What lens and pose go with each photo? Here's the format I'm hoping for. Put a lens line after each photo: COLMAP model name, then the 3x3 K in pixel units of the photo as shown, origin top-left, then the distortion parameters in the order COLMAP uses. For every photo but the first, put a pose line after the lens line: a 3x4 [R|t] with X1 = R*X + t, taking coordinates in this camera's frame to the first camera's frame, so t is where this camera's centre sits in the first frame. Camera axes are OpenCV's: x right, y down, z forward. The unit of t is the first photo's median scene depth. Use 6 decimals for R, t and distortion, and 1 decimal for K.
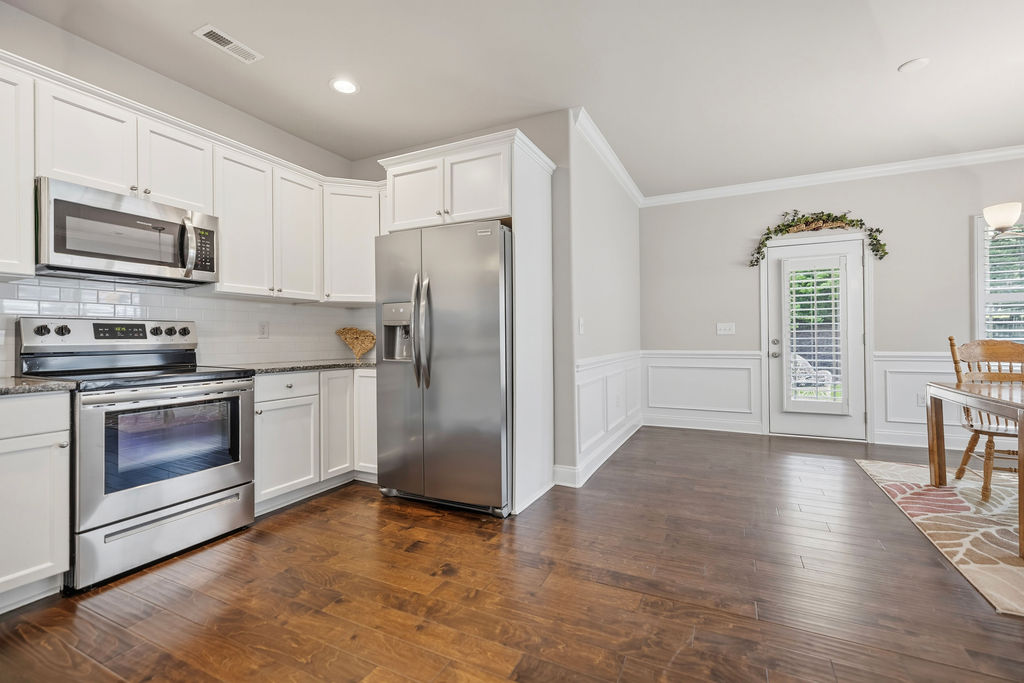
lens RADIAL K [[431.8, 0, 511.9], [0, 431.8, 337.3], [0, 0, 1]] dist [0.000844, 0.000062]
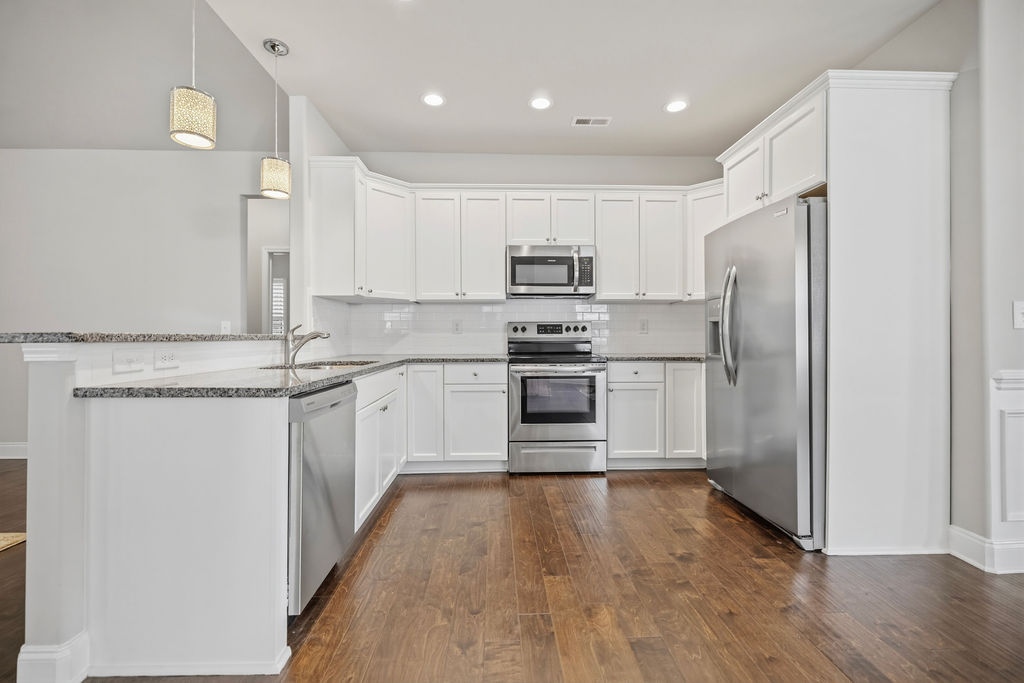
lens RADIAL K [[431.8, 0, 509.0], [0, 431.8, 337.1], [0, 0, 1]] dist [0.000844, 0.000062]
pose [[0.477796, 0.010070, -0.878413, 0.413634], [0.002464, 0.999915, 0.012804, -0.005165], [0.878468, -0.008282, 0.477730, 0.097983]]
